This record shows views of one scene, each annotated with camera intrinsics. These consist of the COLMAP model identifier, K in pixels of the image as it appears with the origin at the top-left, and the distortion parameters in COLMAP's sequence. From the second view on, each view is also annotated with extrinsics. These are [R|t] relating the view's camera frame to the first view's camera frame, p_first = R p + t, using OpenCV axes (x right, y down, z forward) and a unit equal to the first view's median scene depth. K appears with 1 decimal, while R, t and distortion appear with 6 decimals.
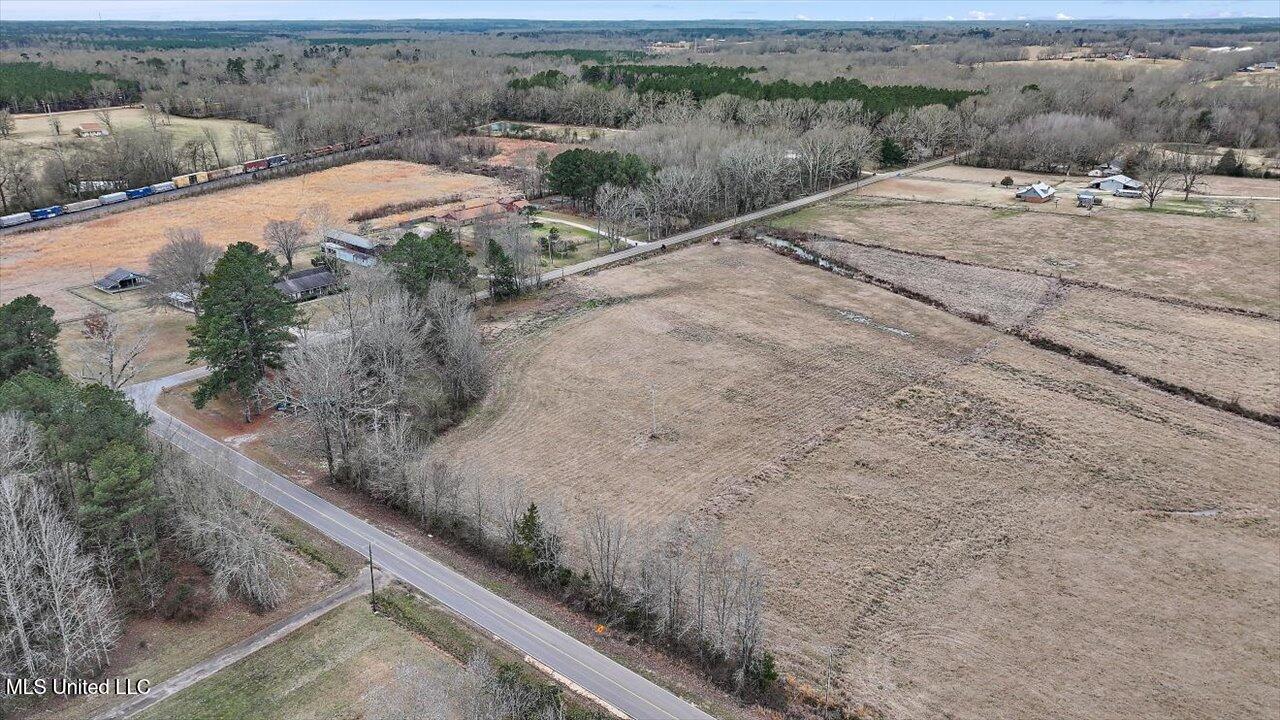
lens RADIAL K [[899.6, 0, 644.9], [0, 899.6, 359.2], [0, 0, 1]] dist [0.004280, 0.003458]
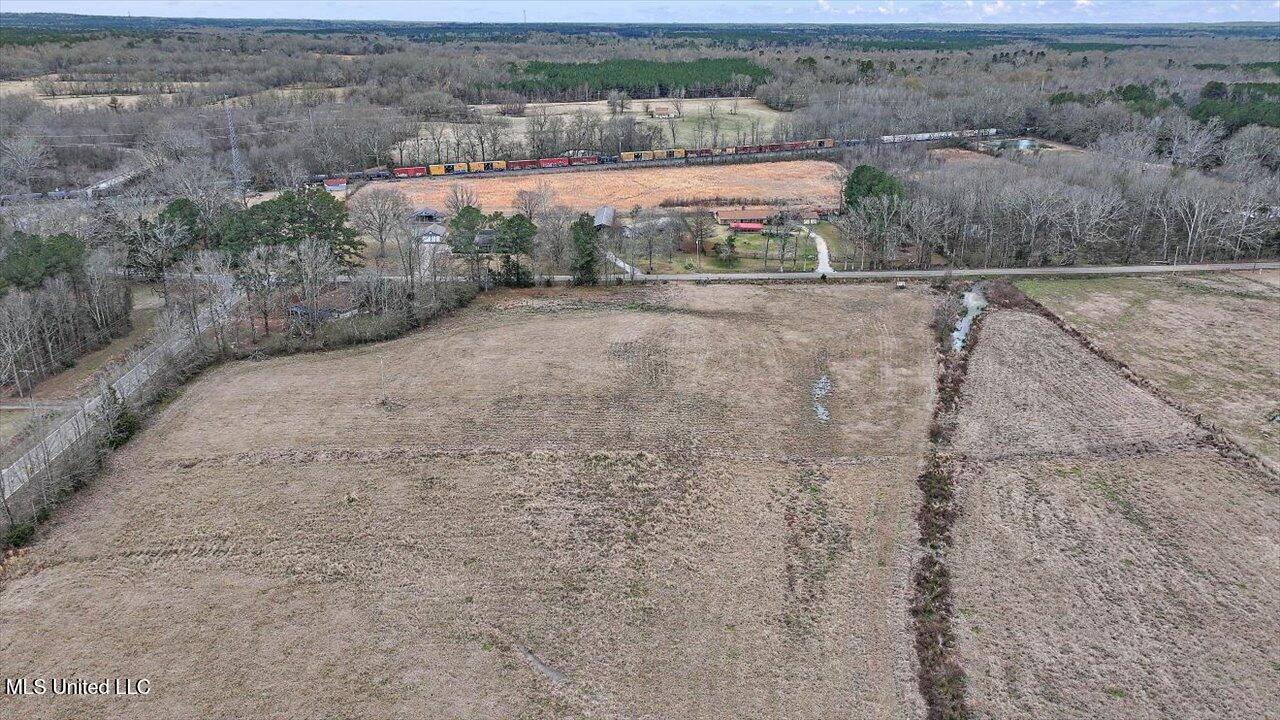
lens RADIAL K [[899.6, 0, 644.9], [0, 899.6, 359.2], [0, 0, 1]] dist [0.004280, 0.003458]
pose [[0.694121, 0.257941, -0.672059, 0.634349], [-0.259741, 0.960449, 0.100360, -0.106189], [0.671365, 0.104900, 0.733666, 0.254821]]
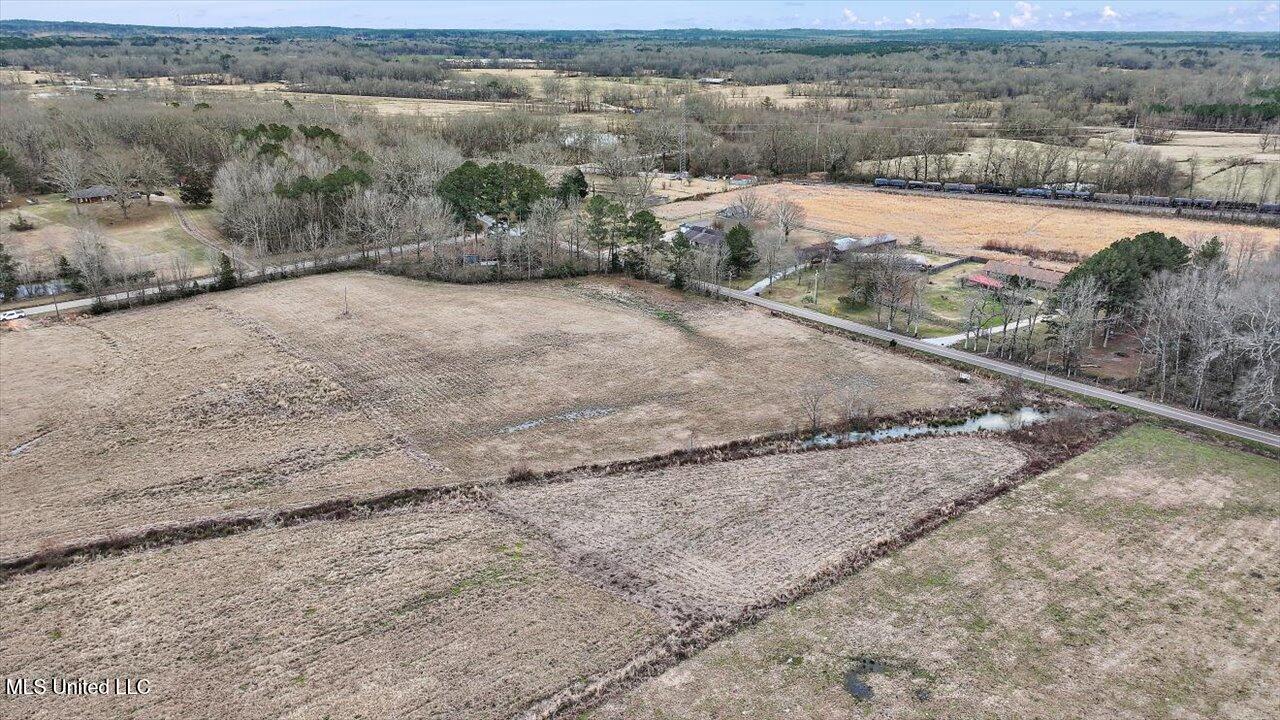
lens RADIAL K [[899.6, 0, 644.9], [0, 899.6, 359.2], [0, 0, 1]] dist [0.004280, 0.003458]
pose [[-0.130310, 0.343410, -0.930102, 0.893131], [-0.352938, 0.860584, 0.367191, -0.375773], [0.926528, 0.376117, 0.009059, 0.961451]]
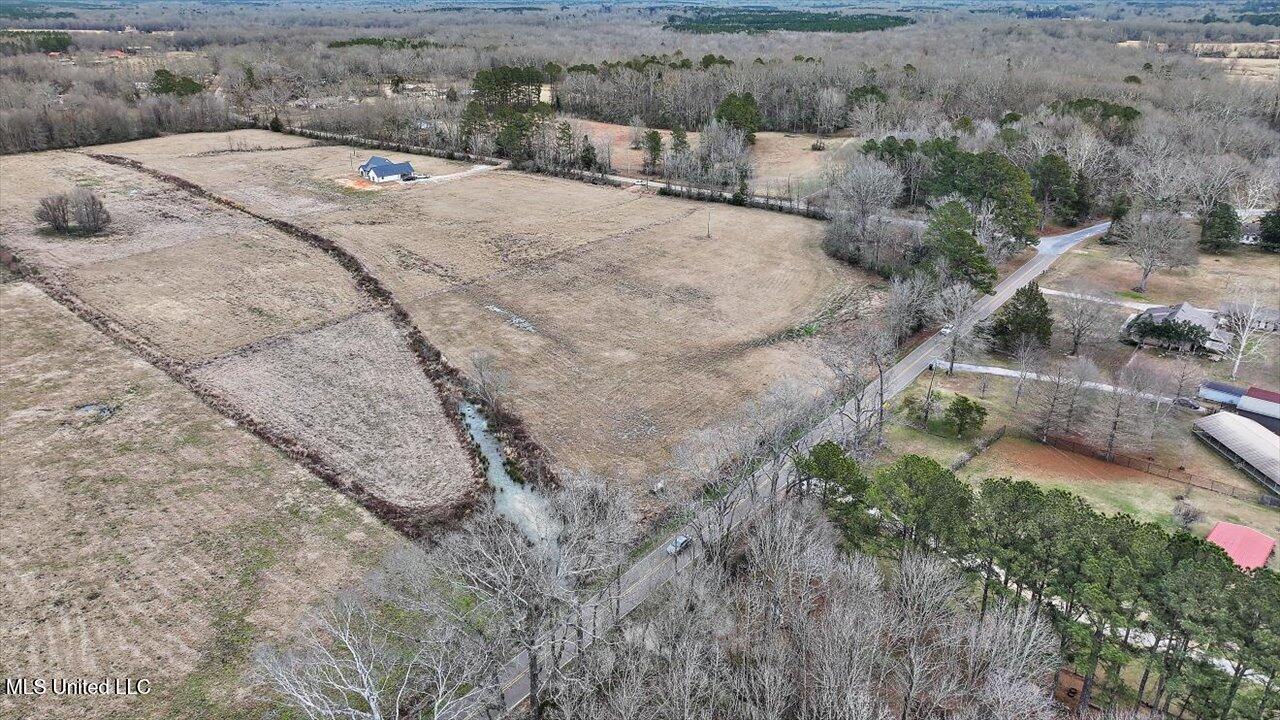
lens RADIAL K [[899.6, 0, 644.9], [0, 899.6, 359.2], [0, 0, 1]] dist [0.004280, 0.003458]
pose [[-0.999581, 0.010261, -0.027071, 0.122248], [-0.010783, 0.735832, 0.677078, -0.617822], [0.026867, 0.677086, -0.735413, 1.616158]]
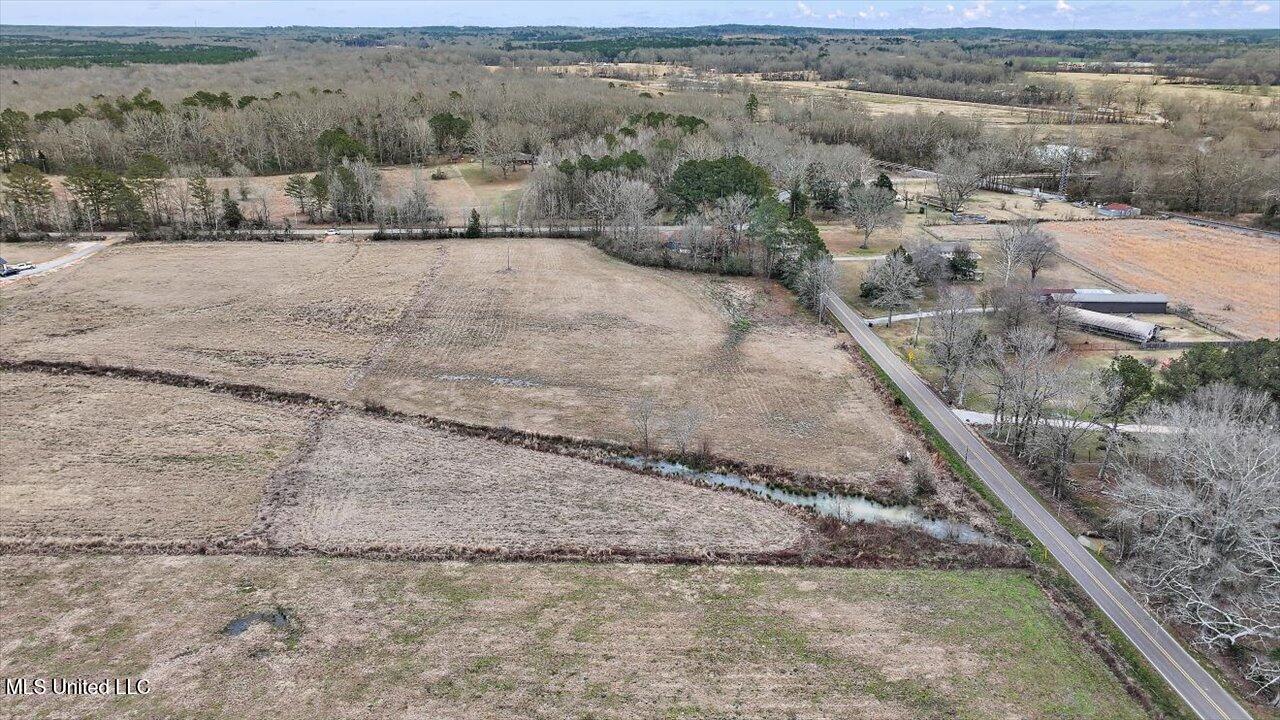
lens RADIAL K [[899.6, 0, 644.9], [0, 899.6, 359.2], [0, 0, 1]] dist [0.004280, 0.003458]
pose [[-0.728598, 0.237640, -0.642395, 0.646210], [-0.241607, 0.788429, 0.565691, -0.546260], [0.640914, 0.567369, -0.517032, 1.422027]]
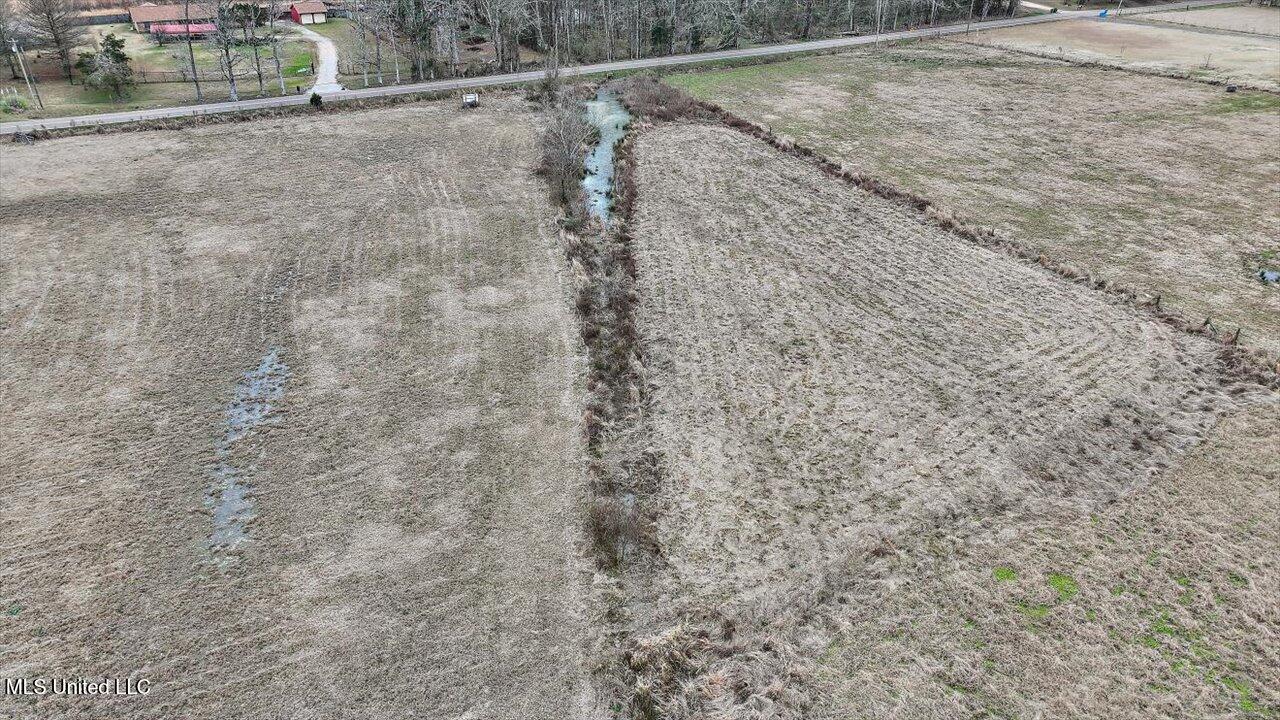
lens RADIAL K [[899.6, 0, 644.9], [0, 899.6, 359.2], [0, 0, 1]] dist [0.004280, 0.003458]
pose [[0.934865, 0.182135, -0.304719, 0.402897], [-0.135957, 0.976603, 0.166620, -0.113596], [0.327937, -0.114339, 0.937755, 0.731543]]
